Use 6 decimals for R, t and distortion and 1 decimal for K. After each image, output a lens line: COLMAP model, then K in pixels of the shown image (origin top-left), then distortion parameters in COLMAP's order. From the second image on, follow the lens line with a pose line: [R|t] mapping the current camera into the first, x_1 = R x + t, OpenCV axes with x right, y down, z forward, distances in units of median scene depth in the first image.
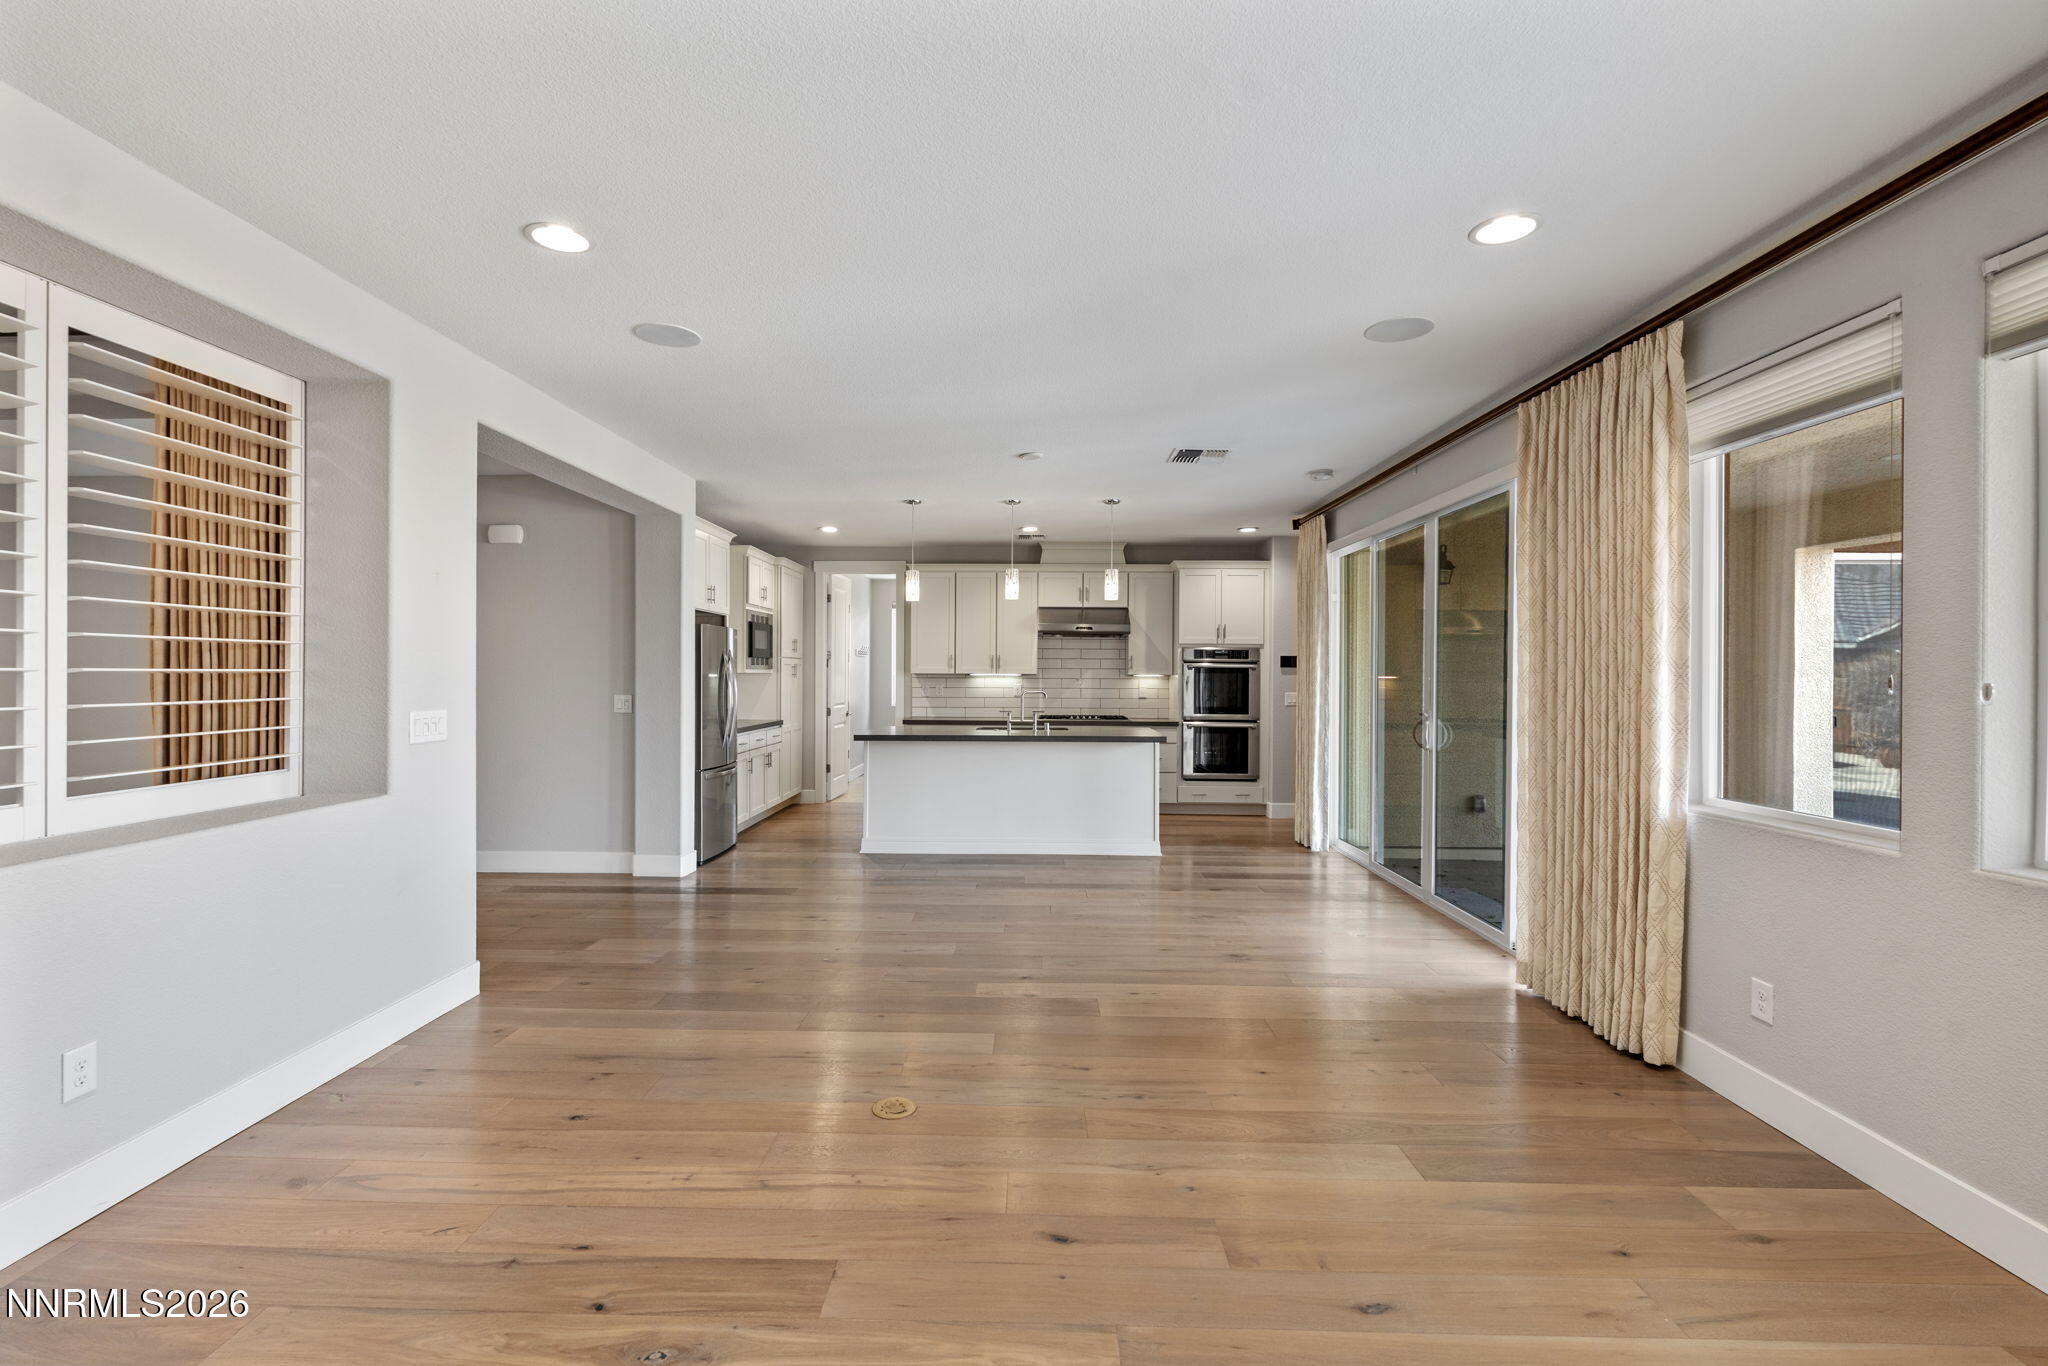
lens RADIAL K [[896.1, 0, 1015.3], [0, 896.1, 676.2], [0, 0, 1]] dist [-0.002101, -0.000223]
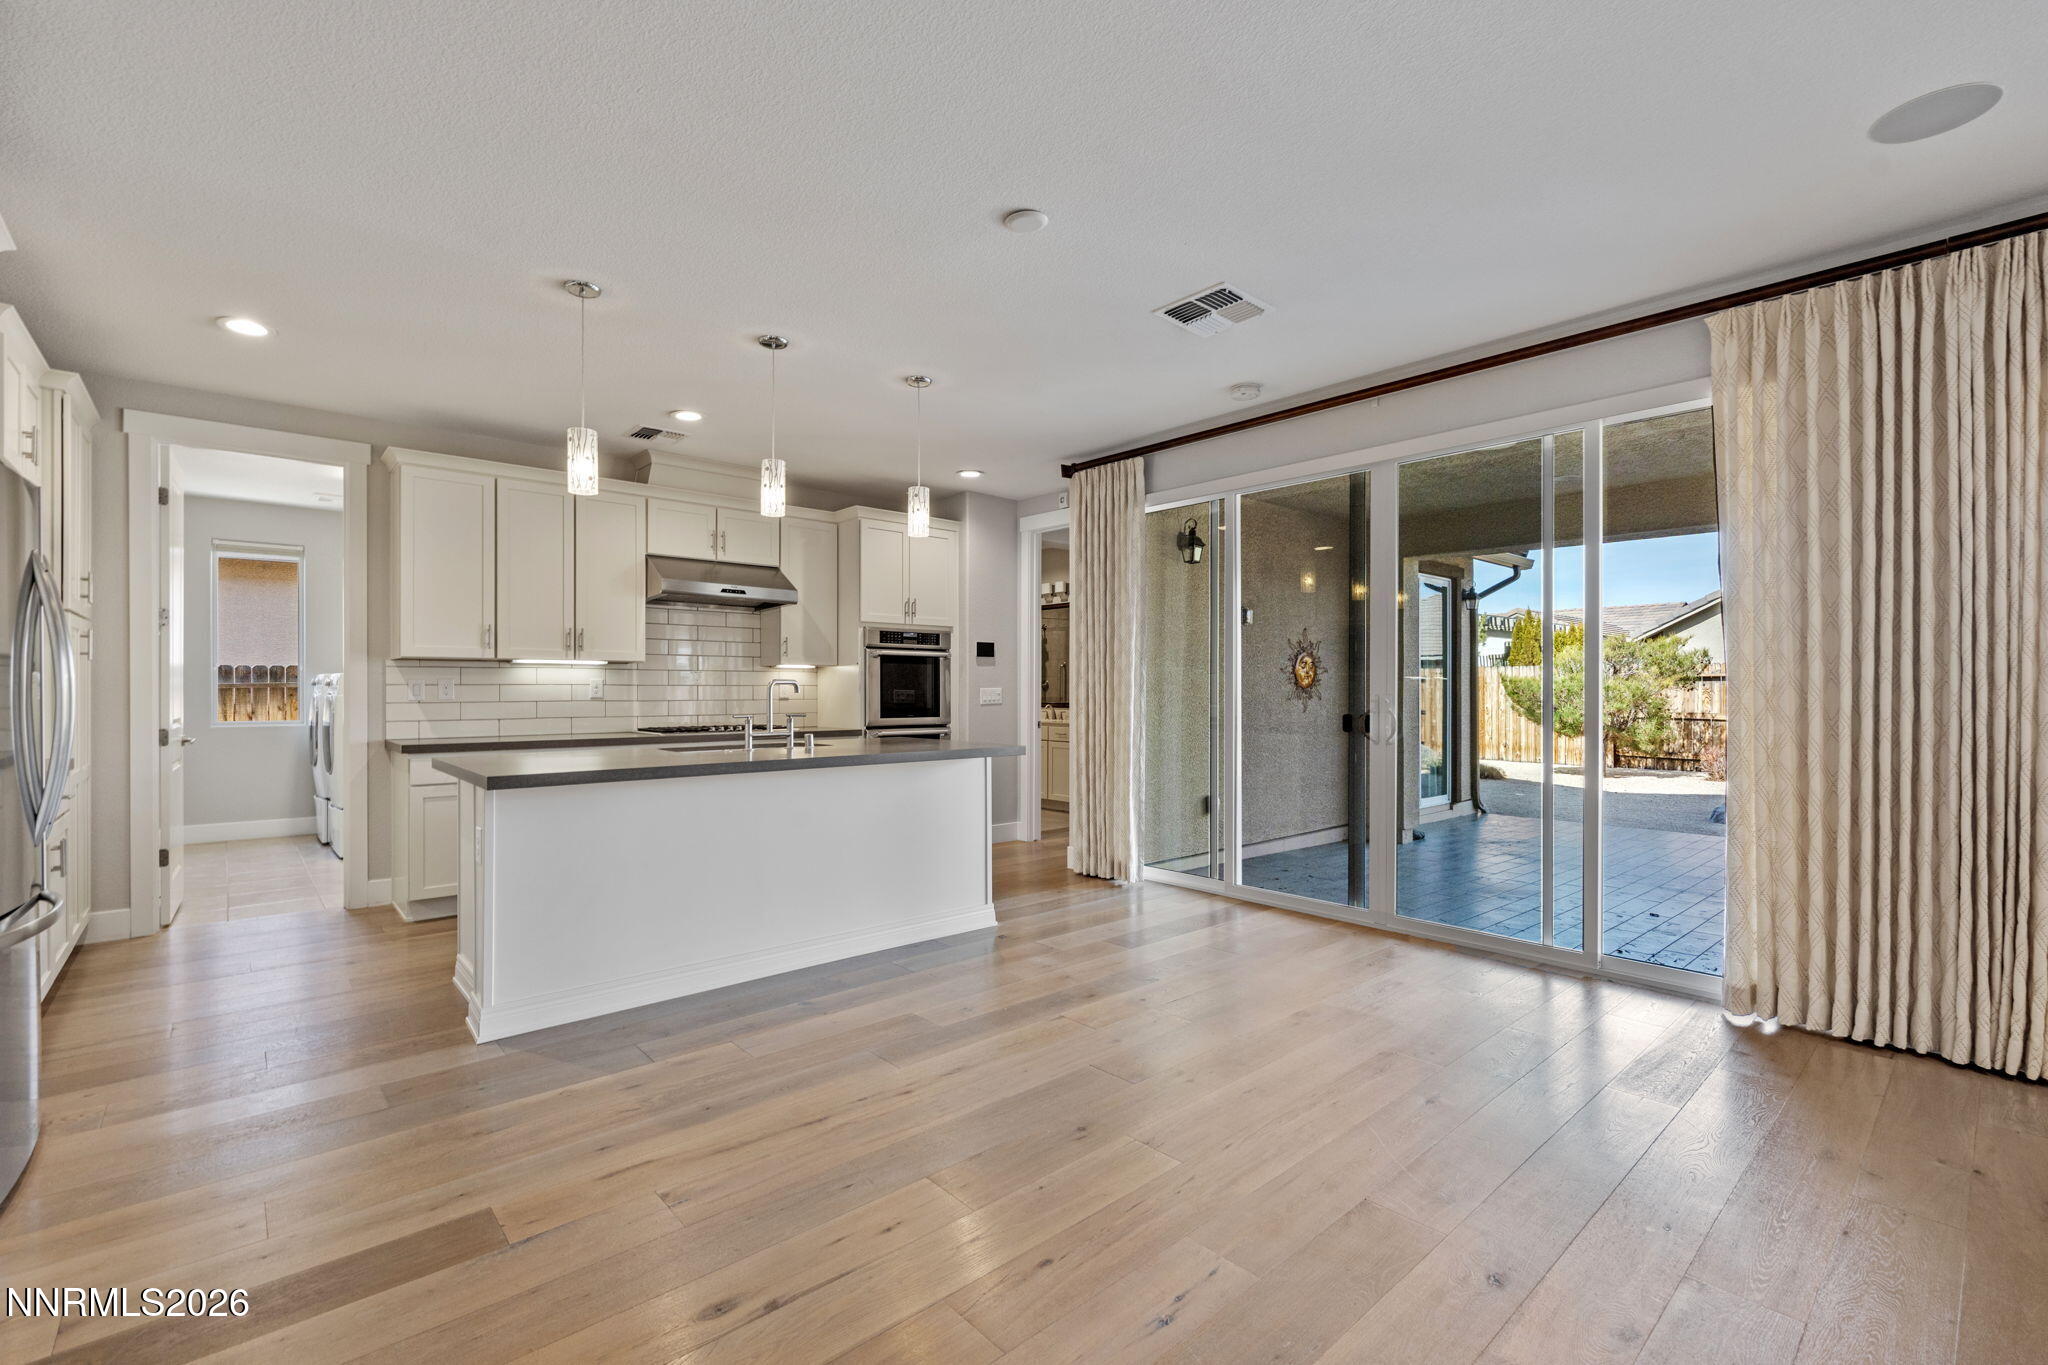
lens RADIAL K [[892.2, 0, 1014.7], [0, 892.2, 692.2], [0, 0, 1]] dist [-0.003444, -0.000026]
pose [[0.733713, -0.007379, 0.679420, -0.278913], [0.005700, 0.999973, 0.004704, 0.023423], [-0.679436, 0.000421, 0.733735, 0.501069]]
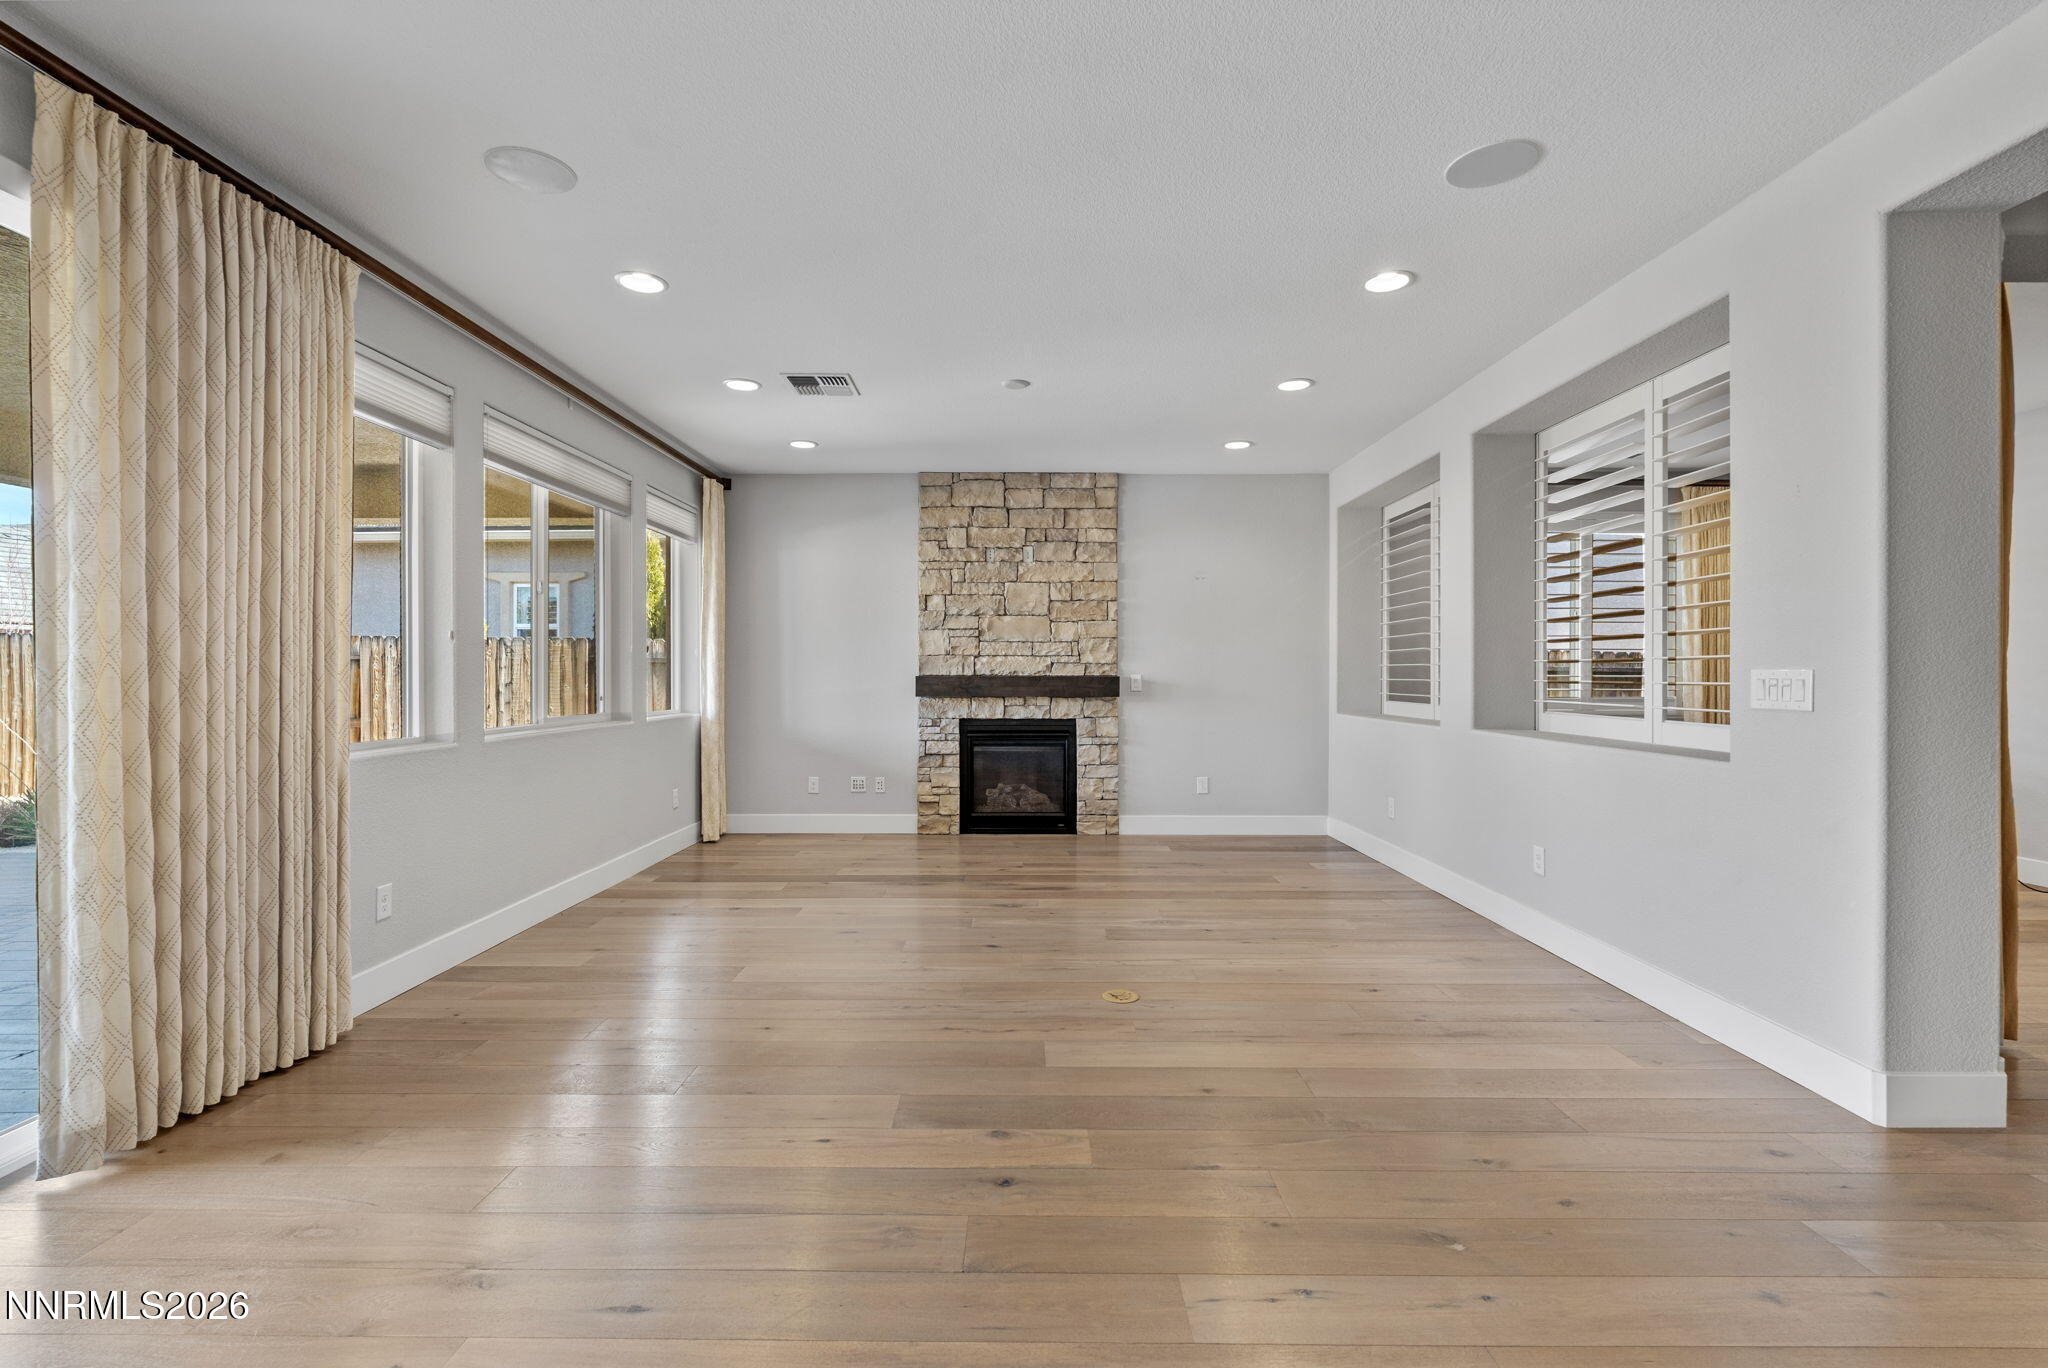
lens RADIAL K [[900.0, 0, 1018.8], [0, 900.0, 675.4], [0, 0, 1]] dist [-0.003711, 0.000550]
pose [[-0.999922, -0.005474, -0.011259, 0.006219], [-0.005537, 0.999969, 0.005550, 0.022265], [0.011228, 0.005612, -0.999921, 0.911858]]
